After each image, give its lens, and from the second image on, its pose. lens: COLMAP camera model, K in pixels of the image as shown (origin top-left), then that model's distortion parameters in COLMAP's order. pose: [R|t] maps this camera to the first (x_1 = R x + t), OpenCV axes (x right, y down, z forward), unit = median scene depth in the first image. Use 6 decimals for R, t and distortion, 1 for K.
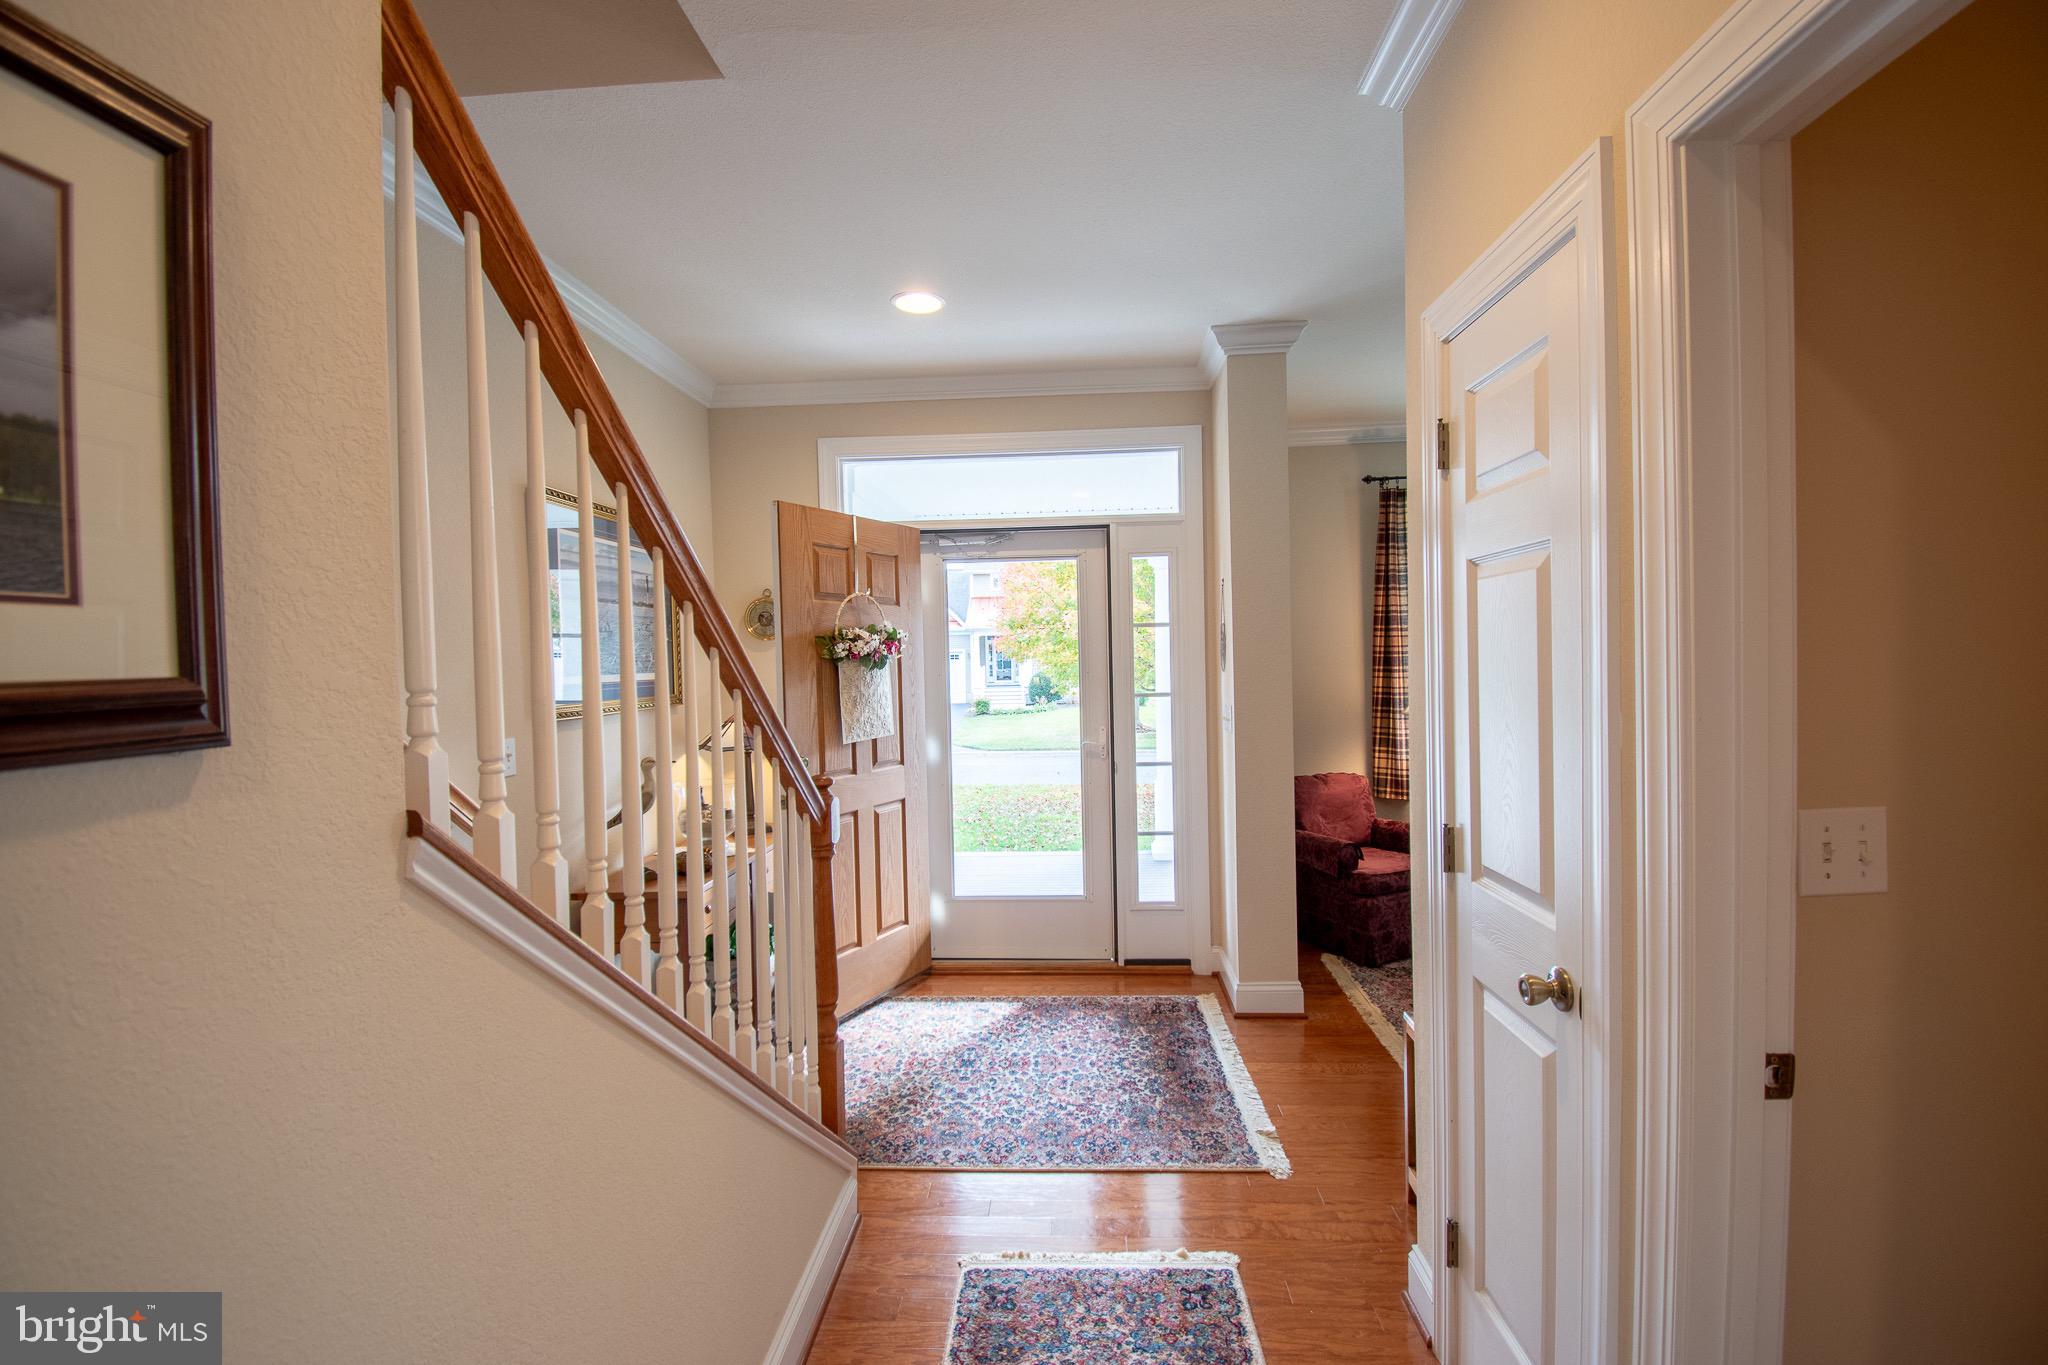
lens RADIAL K [[931.1, 0, 1030.4], [0, 931.1, 680.0], [0, 0, 1]] dist [0.021576, -0.027489]
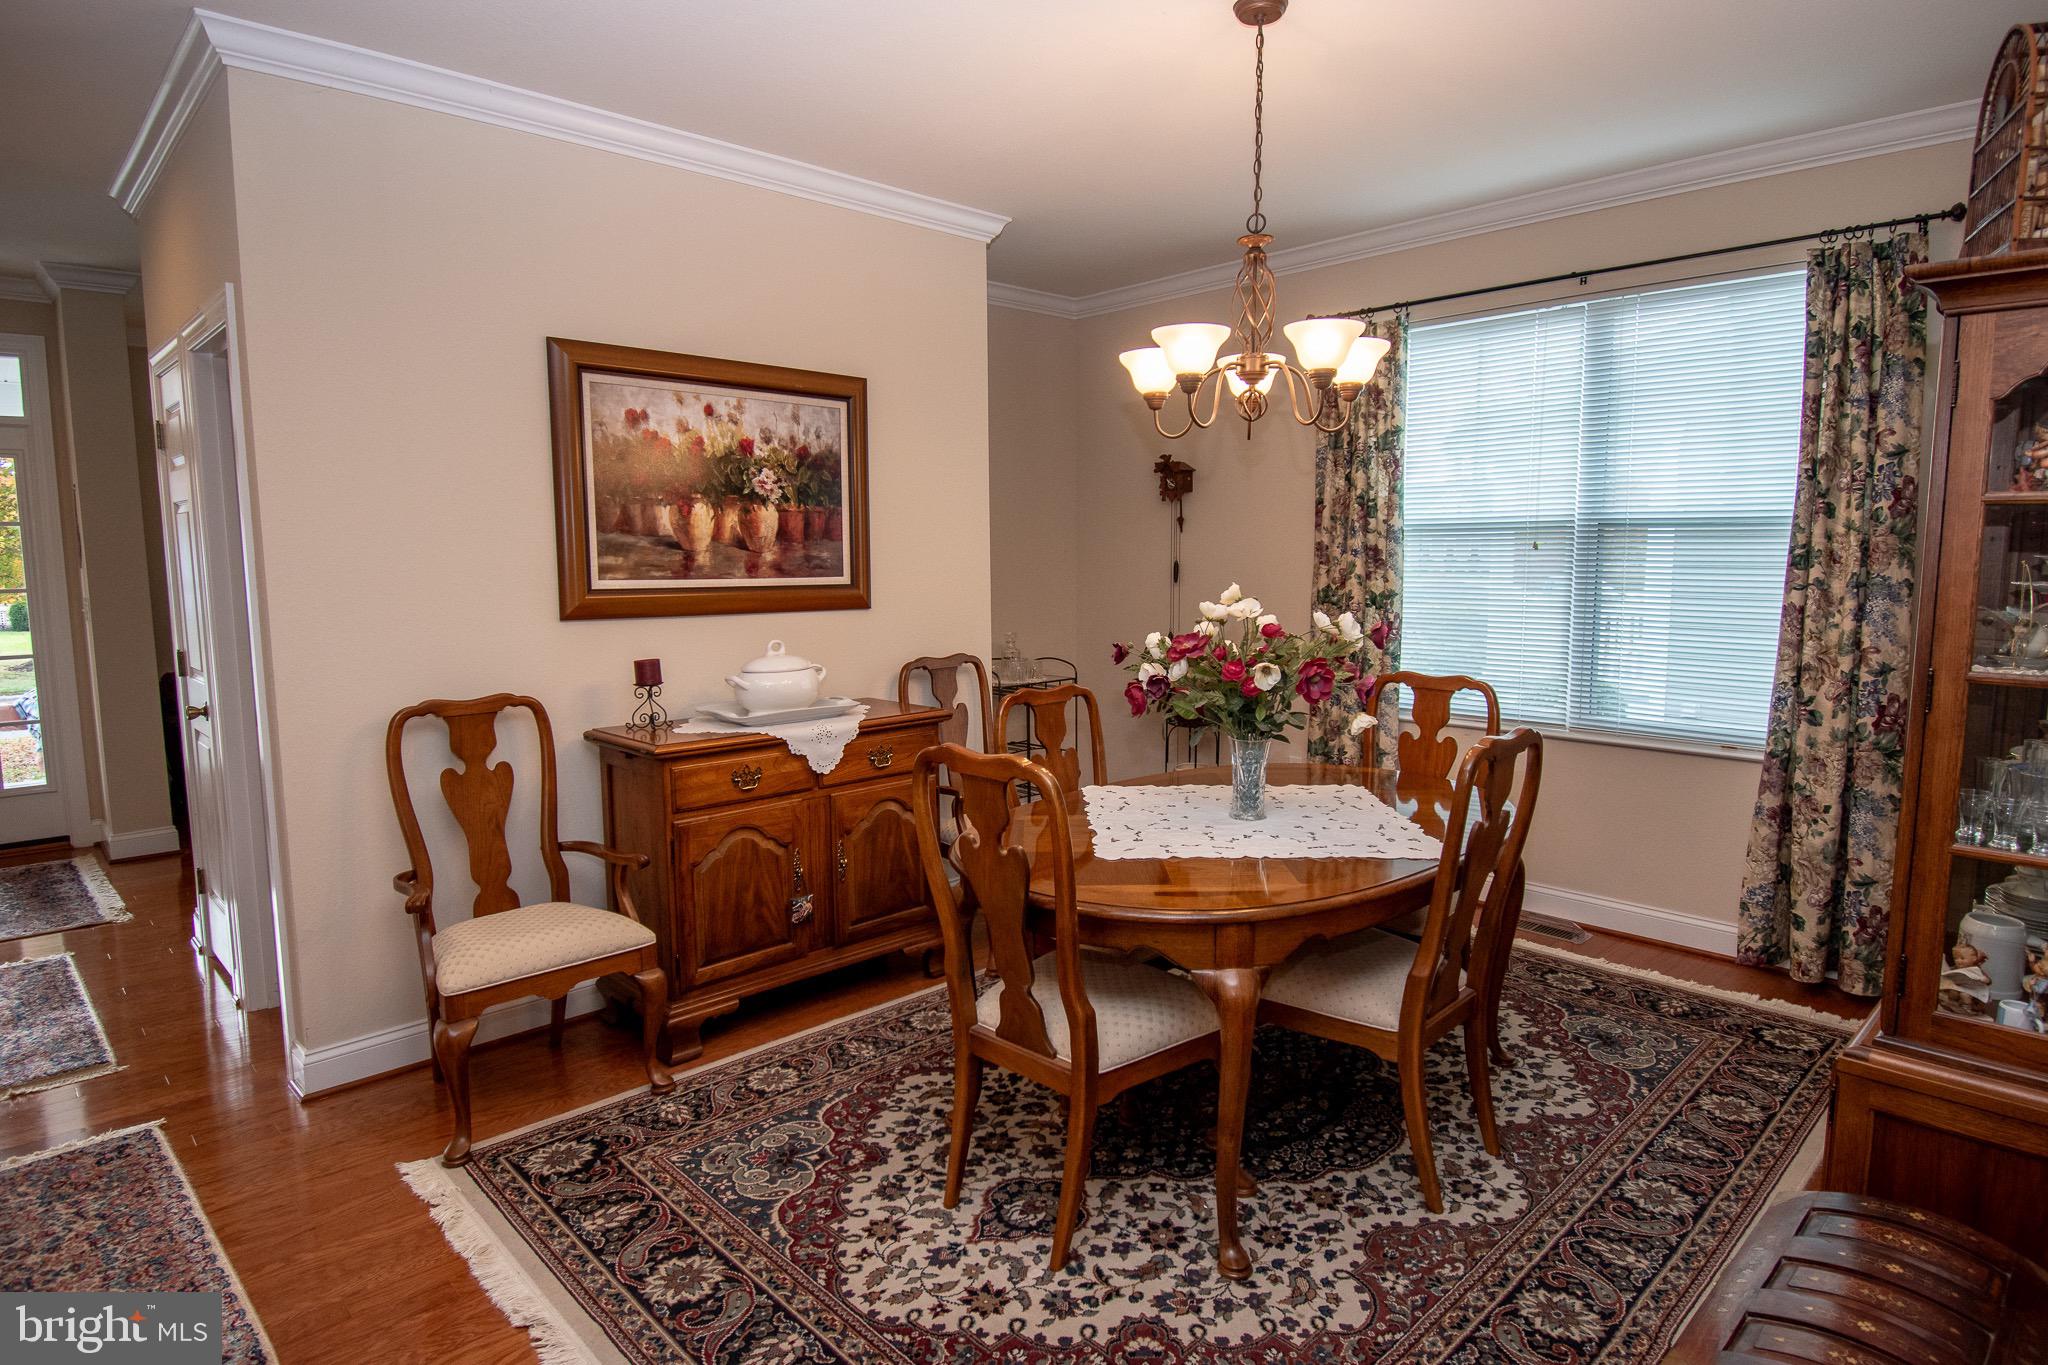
lens RADIAL K [[1126.3, 0, 1024.0], [0, 1126.3, 682.5], [0, 0, 1]] dist [-0.004675, -0.001386]
pose [[0.680736, -0.066540, 0.729501, -0.013967], [0.010438, 0.996646, 0.081167, 0.025133], [-0.732455, -0.047639, 0.679147, -0.722746]]
